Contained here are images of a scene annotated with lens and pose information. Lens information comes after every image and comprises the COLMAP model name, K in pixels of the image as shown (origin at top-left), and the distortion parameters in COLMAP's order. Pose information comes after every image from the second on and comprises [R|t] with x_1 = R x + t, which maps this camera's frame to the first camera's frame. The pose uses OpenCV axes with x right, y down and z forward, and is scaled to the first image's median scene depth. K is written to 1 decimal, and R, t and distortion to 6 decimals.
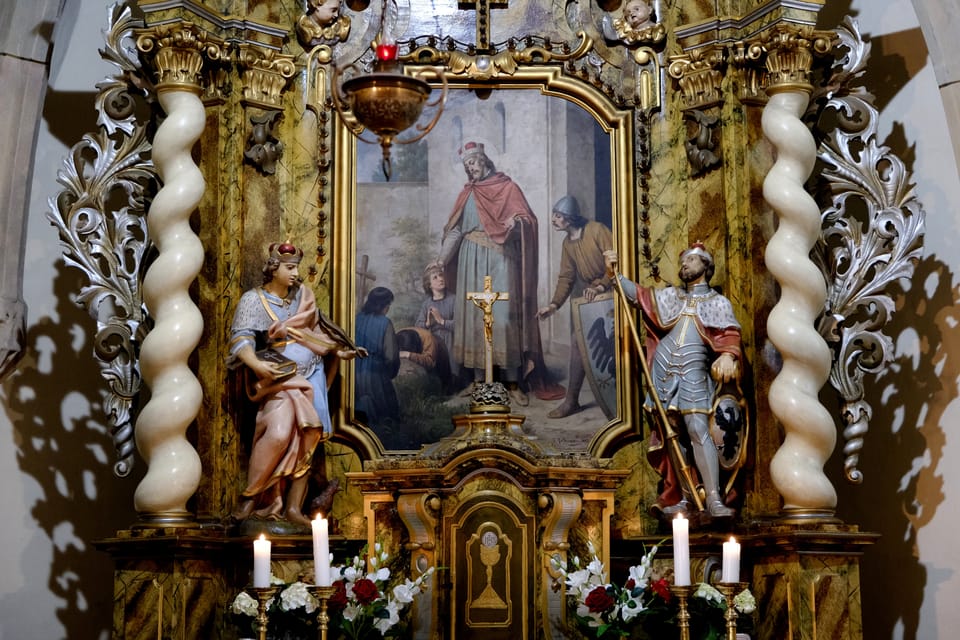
lens RADIAL K [[1461.0, 0, 476.6], [0, 1461.0, 339.9], [0, 0, 1]] dist [0.034637, -0.022985]
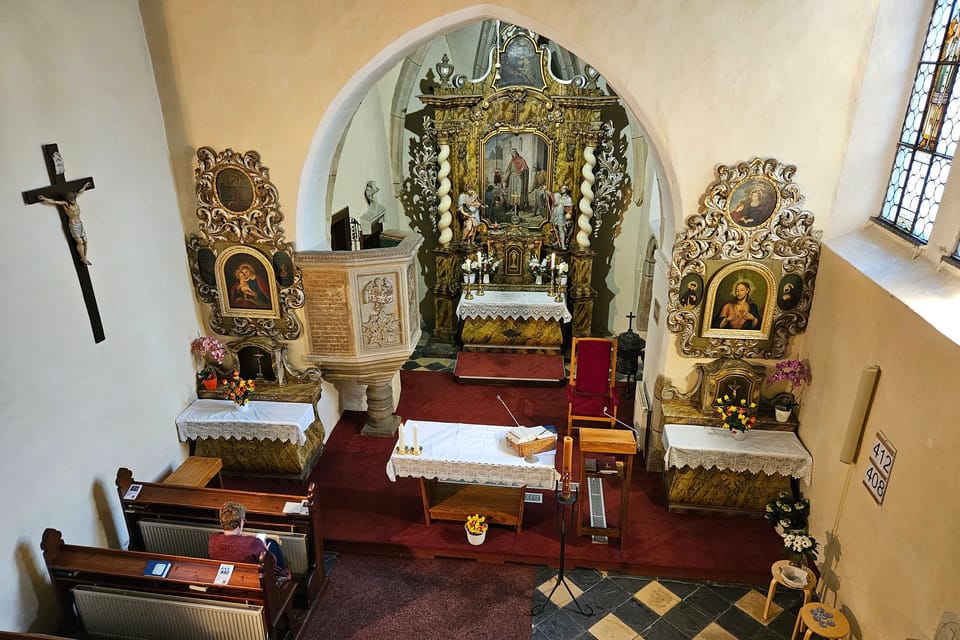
lens RADIAL K [[618.4, 0, 466.3], [0, 618.4, 318.7], [0, 0, 1]] dist [0.066064, -0.002609]
pose [[0.996568, 0.030953, -0.076778, 0.013861], [0.013551, 0.853960, 0.520162, -0.664122], [0.081666, -0.519417, 0.850610, -0.759364]]
